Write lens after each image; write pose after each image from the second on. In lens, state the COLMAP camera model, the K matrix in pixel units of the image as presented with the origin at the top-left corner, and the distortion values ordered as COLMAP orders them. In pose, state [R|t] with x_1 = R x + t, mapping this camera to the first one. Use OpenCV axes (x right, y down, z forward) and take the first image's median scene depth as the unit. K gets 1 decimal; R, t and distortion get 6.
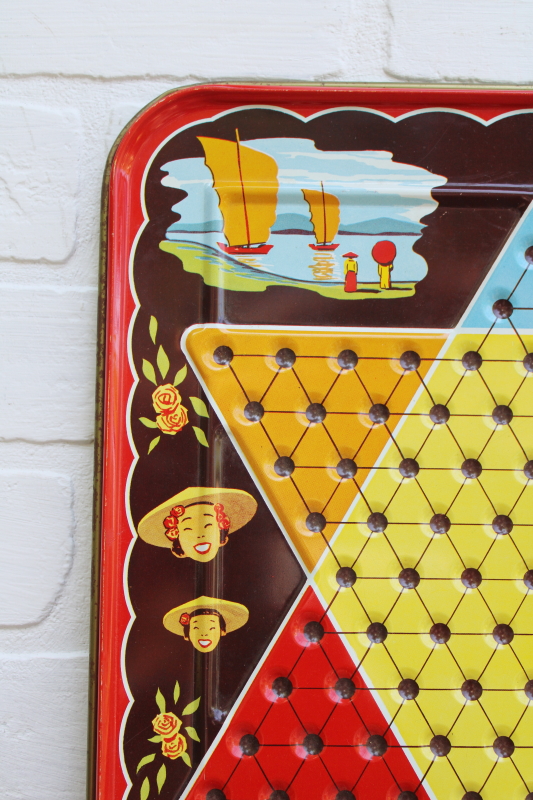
lens RADIAL K [[998.1, 0, 270.1], [0, 998.1, 395.2], [0, 0, 1]] dist [-0.019312, 0.000000]
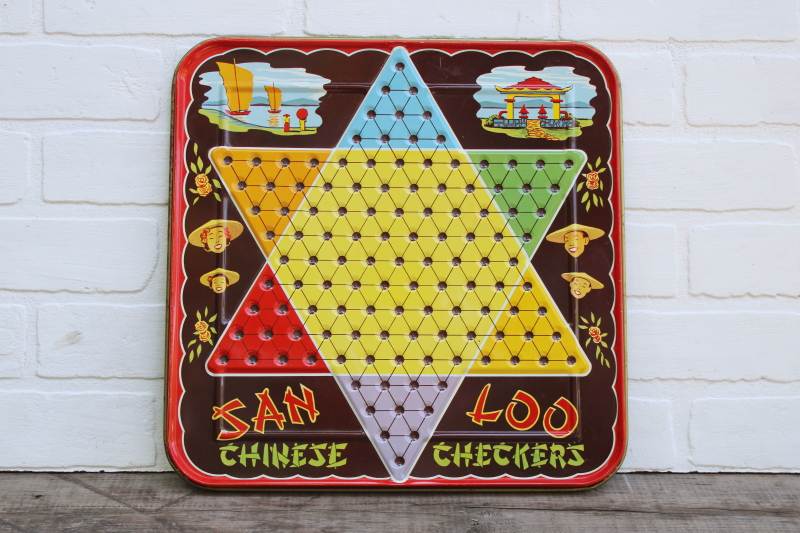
lens RADIAL K [[998.1, 0, 385.5], [0, 998.1, 254.5], [0, 0, 1]] dist [-0.019312, 0.000000]
pose [[0.998968, -0.011864, 0.043835, 0.197336], [0.014680, 0.997811, -0.064478, 0.307179], [-0.042974, 0.065055, 0.996956, -1.164335]]
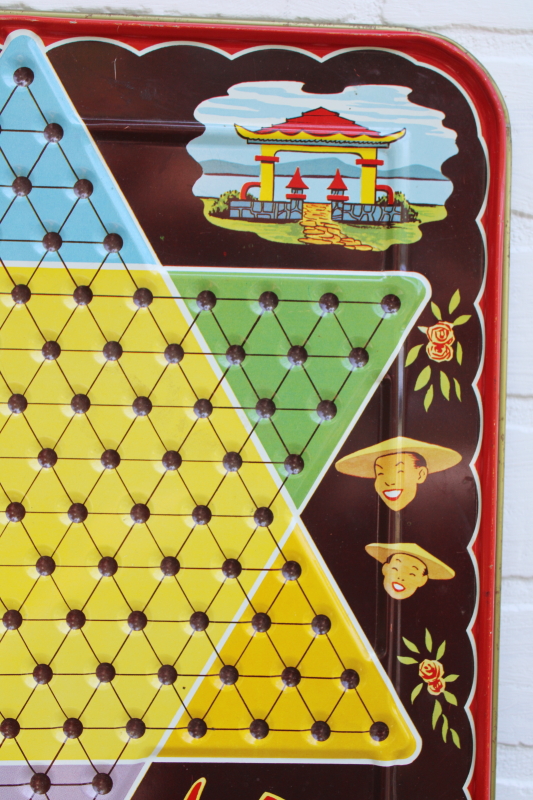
lens RADIAL K [[998.1, 0, 264.9], [0, 998.1, 392.1], [0, 0, 1]] dist [-0.019312, 0.000000]
pose [[0.997268, -0.000558, 0.073862, 0.494120], [-0.003484, 0.998503, 0.054582, 0.010867], [-0.073782, -0.054690, 0.995774, -0.019240]]
